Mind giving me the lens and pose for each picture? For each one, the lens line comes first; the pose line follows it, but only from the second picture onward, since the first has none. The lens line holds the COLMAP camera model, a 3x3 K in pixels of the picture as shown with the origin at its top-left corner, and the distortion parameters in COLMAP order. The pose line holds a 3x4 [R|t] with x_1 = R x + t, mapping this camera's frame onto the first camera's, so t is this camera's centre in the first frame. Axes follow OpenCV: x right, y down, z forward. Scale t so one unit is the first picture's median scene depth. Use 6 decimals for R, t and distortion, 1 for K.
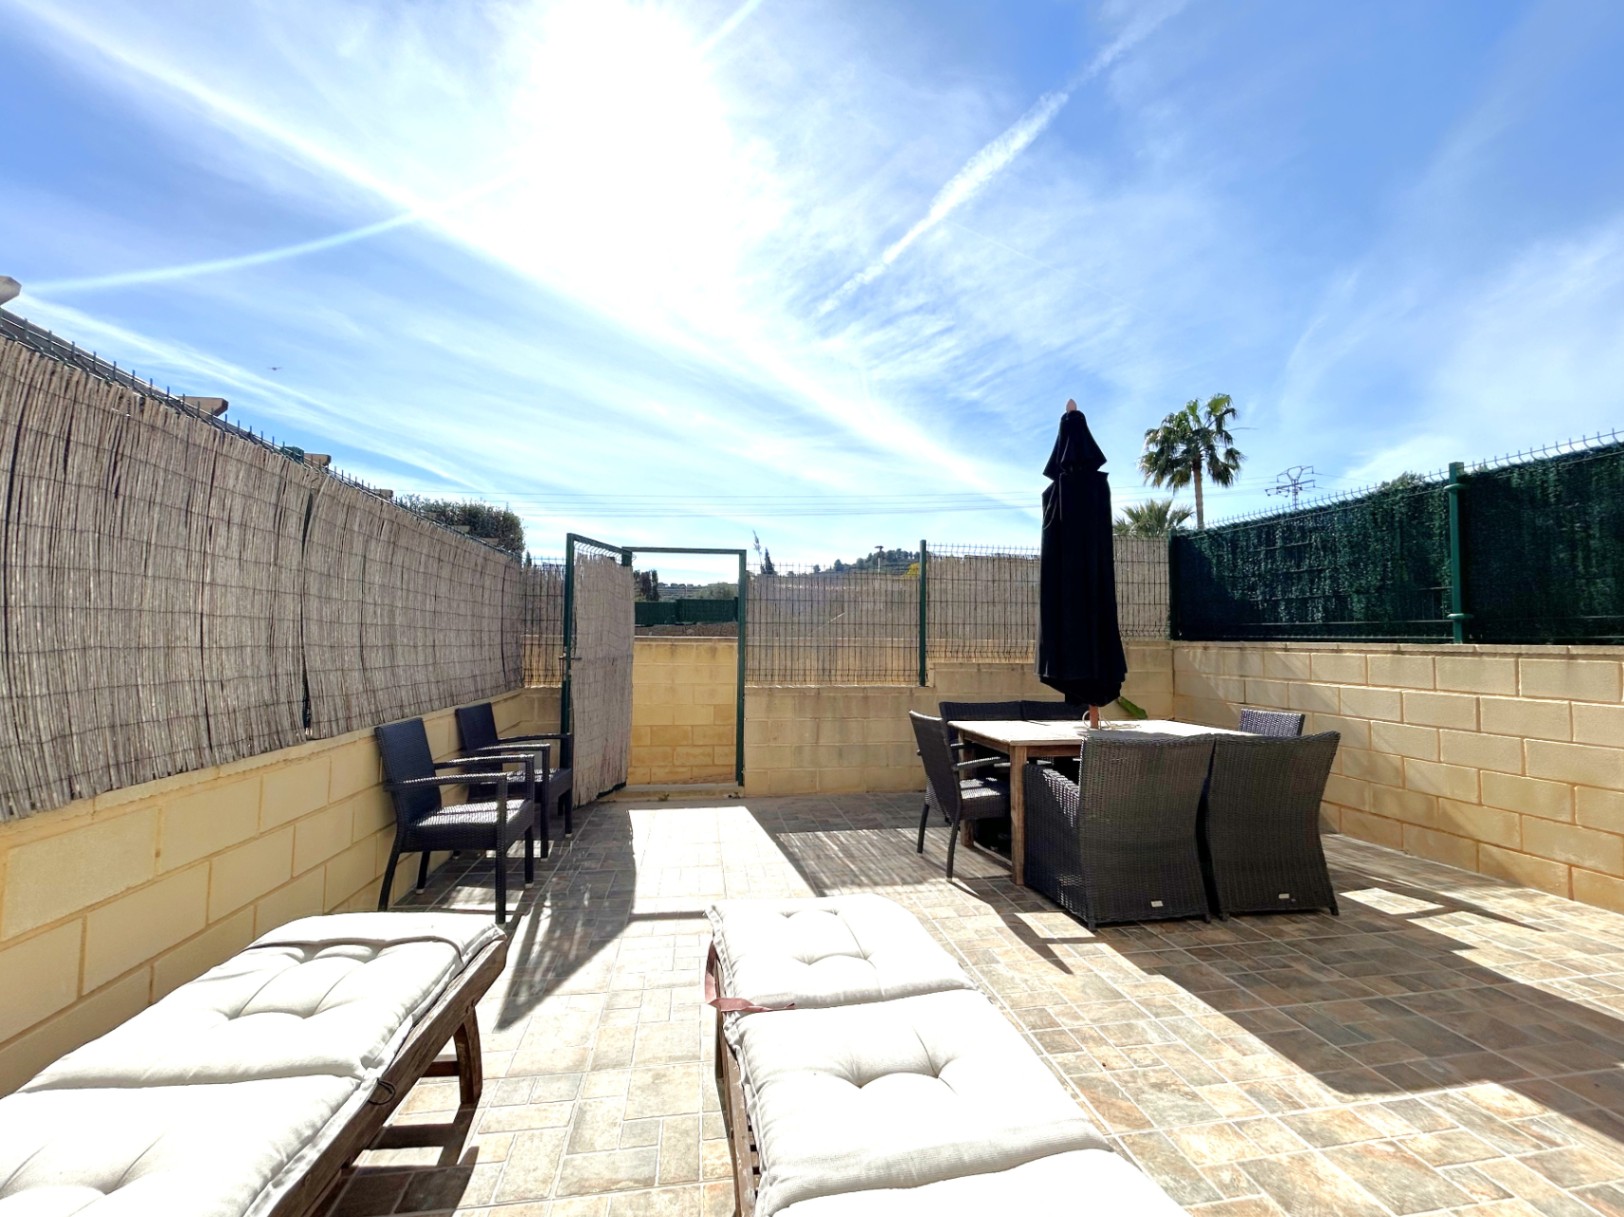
lens RADIAL K [[667.7, 0, 808.1], [0, 667.7, 612.9], [0, 0, 1]] dist [0.002015, 0.000421]
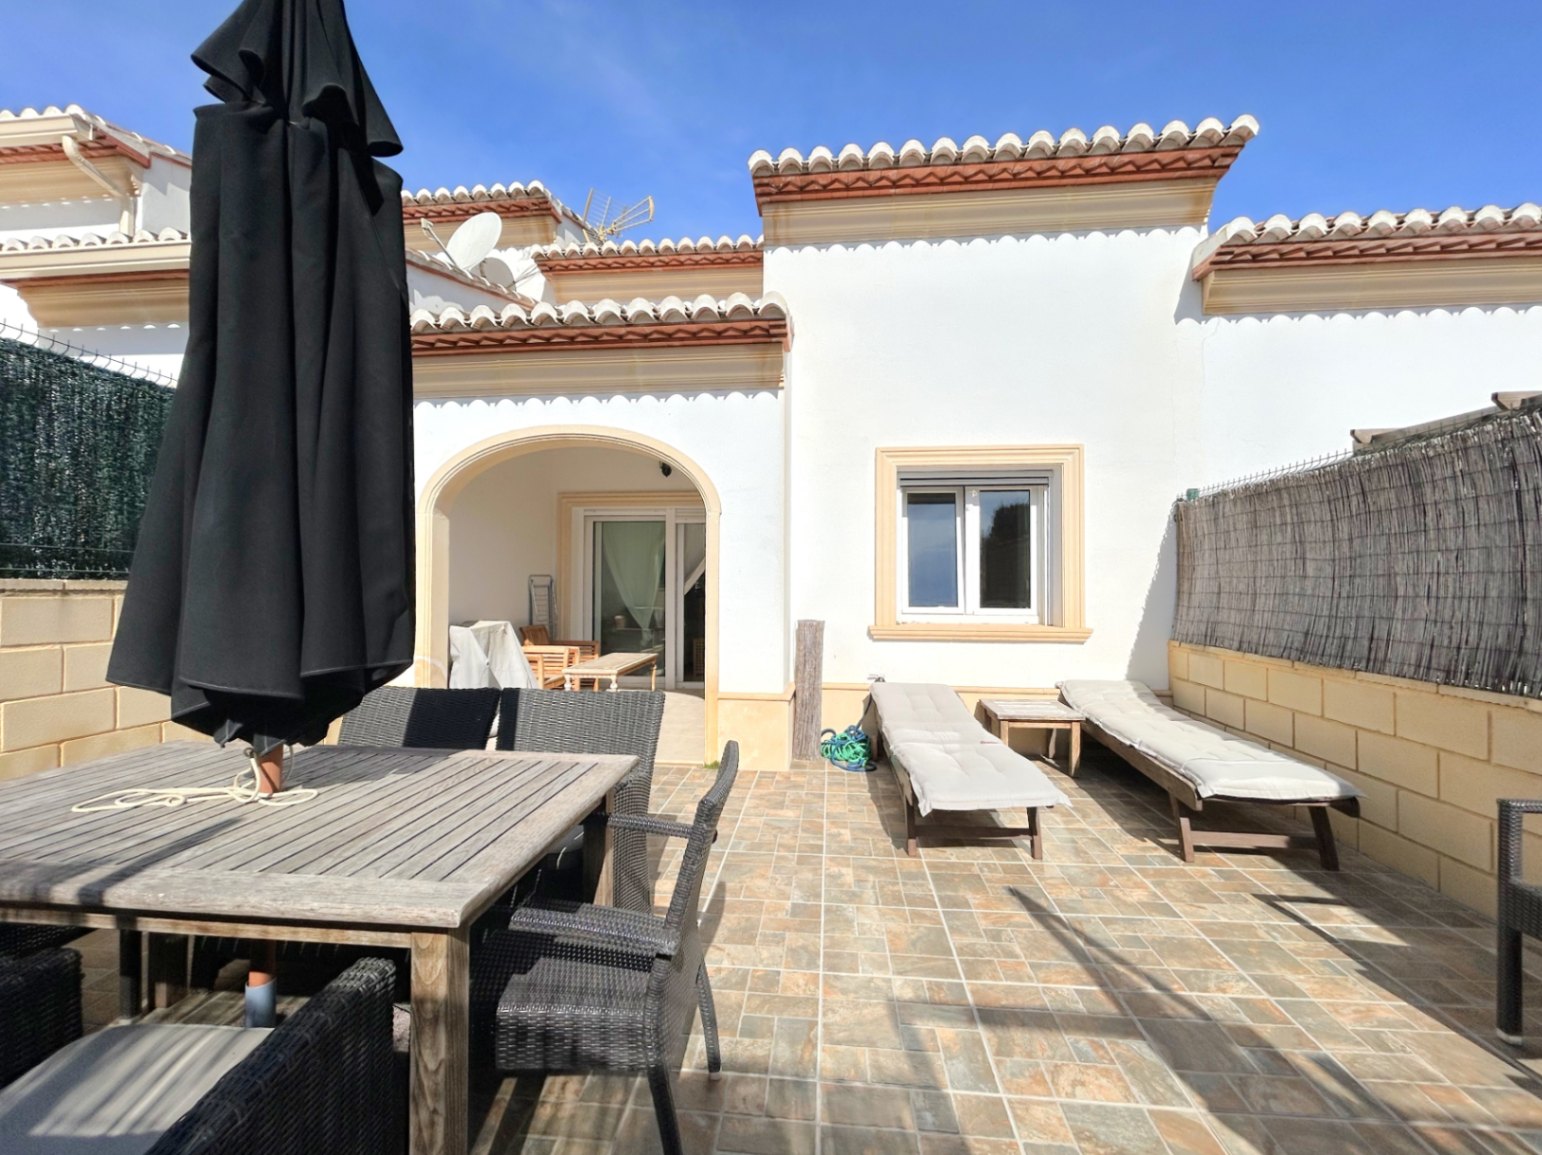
lens RADIAL K [[633.9, 0, 767.0], [0, 633.9, 584.3], [0, 0, 1]] dist [0.002015, 0.000421]
pose [[-0.963971, -0.008981, 0.265854, 0.074104], [-0.024067, 0.998275, -0.053543, 0.122241], [-0.264915, -0.058012, -0.962525, 2.465254]]
